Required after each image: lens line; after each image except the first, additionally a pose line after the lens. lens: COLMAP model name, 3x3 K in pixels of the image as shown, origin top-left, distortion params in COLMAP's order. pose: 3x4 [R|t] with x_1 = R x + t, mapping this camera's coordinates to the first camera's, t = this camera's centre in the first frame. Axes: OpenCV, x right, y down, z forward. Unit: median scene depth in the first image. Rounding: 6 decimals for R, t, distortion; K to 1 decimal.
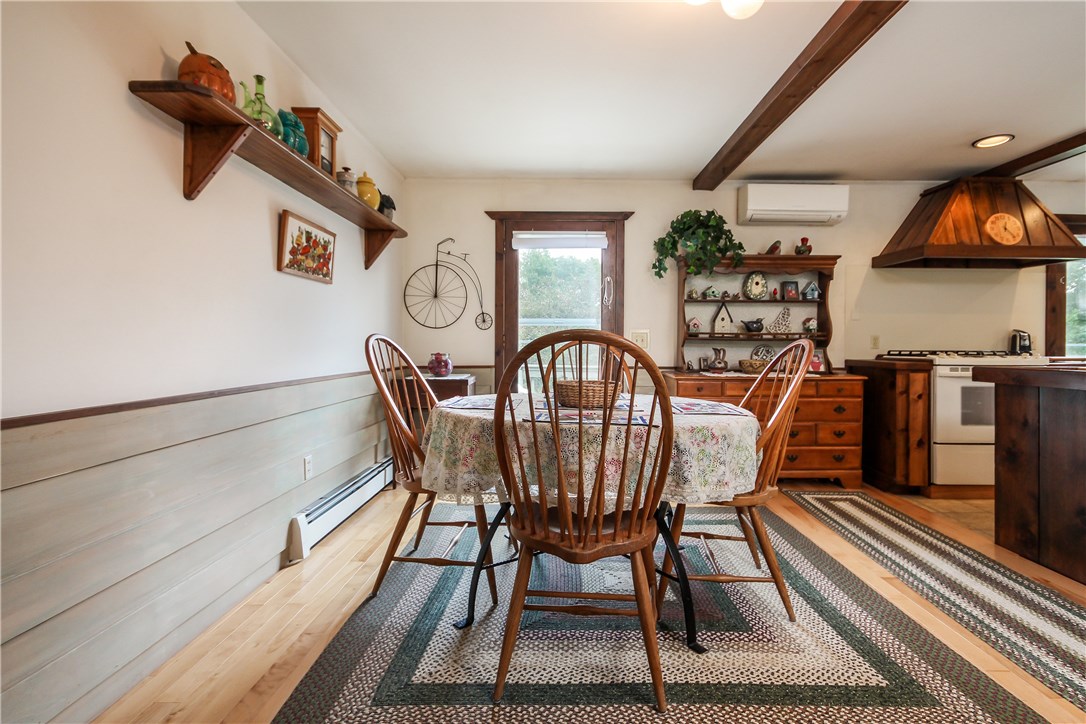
lens RADIAL K [[525.9, 0, 543.0], [0, 525.9, 362.0], [0, 0, 1]] dist [-0.011792, 0.000170]
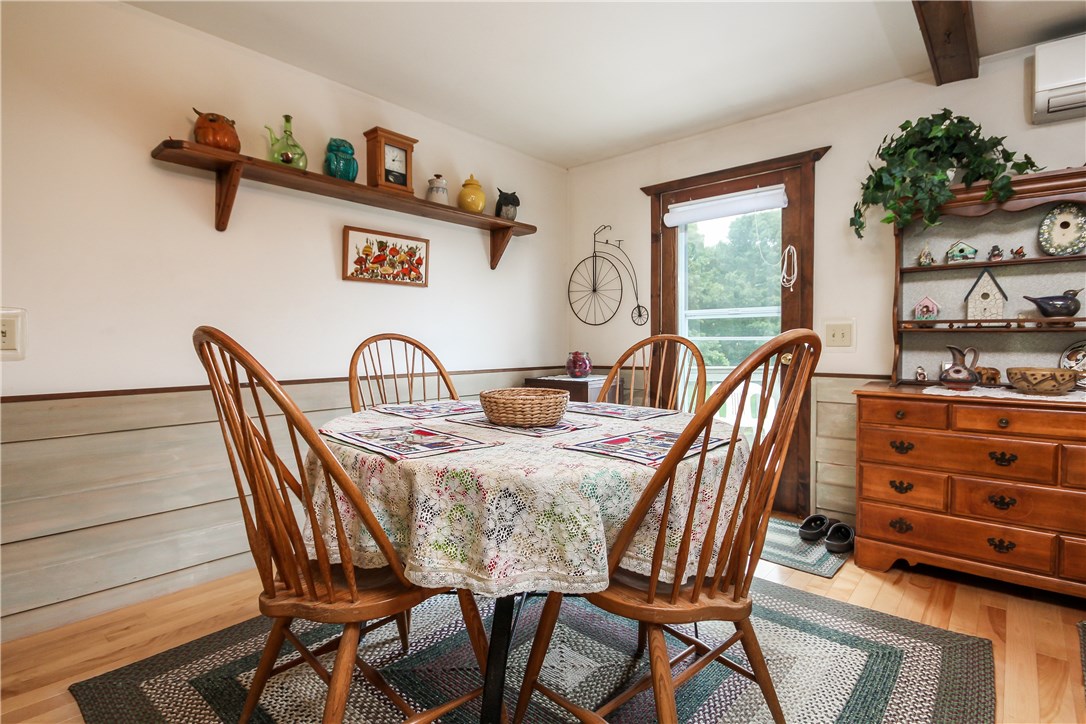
lens RADIAL K [[525.9, 0, 543.0], [0, 525.9, 362.0], [0, 0, 1]] dist [-0.011792, 0.000170]
pose [[0.760721, 0.017574, -0.648841, 0.355973], [-0.014434, 0.999844, 0.010158, -0.007880], [0.648918, 0.001638, 0.760856, 0.256127]]
